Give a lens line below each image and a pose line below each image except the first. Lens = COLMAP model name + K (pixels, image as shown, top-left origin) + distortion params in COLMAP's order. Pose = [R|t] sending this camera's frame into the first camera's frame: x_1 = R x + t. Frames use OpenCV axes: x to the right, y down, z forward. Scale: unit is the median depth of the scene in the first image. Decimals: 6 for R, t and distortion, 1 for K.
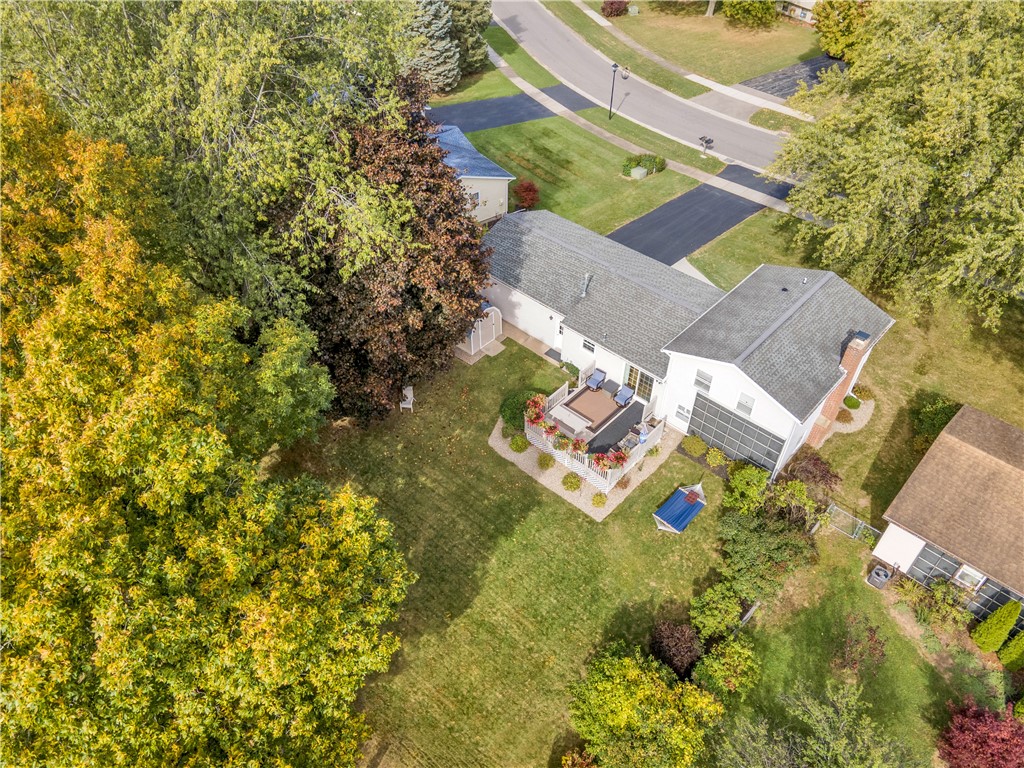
lens RADIAL K [[724.7, 0, 512.0], [0, 724.7, 384.0], [0, 0, 1]] dist [0.044056, 0.005920]
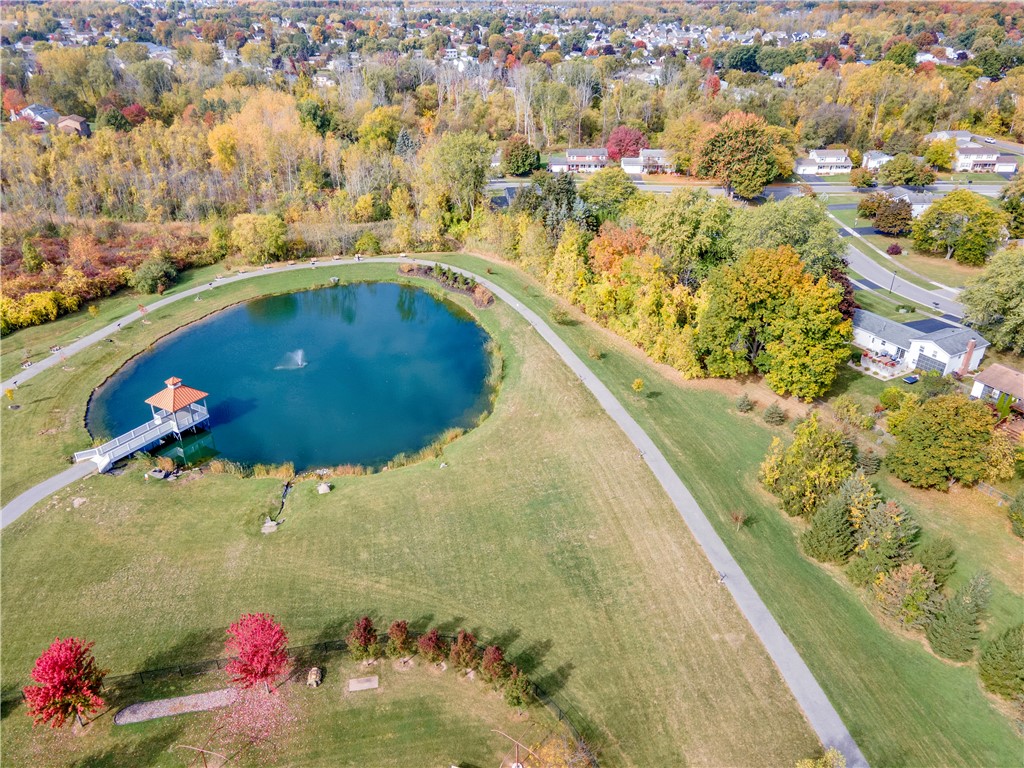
lens RADIAL K [[724.7, 0, 512.0], [0, 724.7, 384.0], [0, 0, 1]] dist [0.044056, 0.005920]
pose [[0.943364, 0.147589, -0.297122, -0.486544], [-0.221689, 0.946723, -0.233600, 1.329391], [0.246816, 0.286239, 0.925824, -2.533464]]
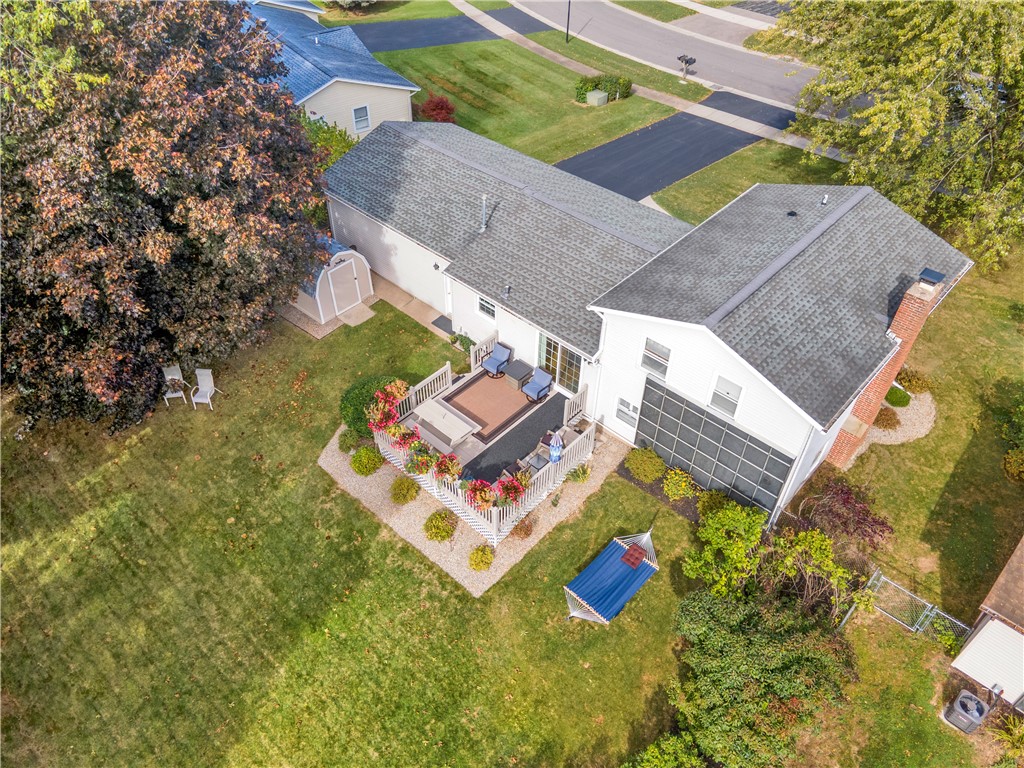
lens RADIAL K [[724.7, 0, 512.0], [0, 724.7, 384.0], [0, 0, 1]] dist [0.044056, 0.005920]
pose [[0.999986, 0.003773, 0.003721, 0.134934], [-0.003768, 0.999992, -0.001527, 0.017569], [-0.003727, 0.001513, 0.999992, 0.383153]]
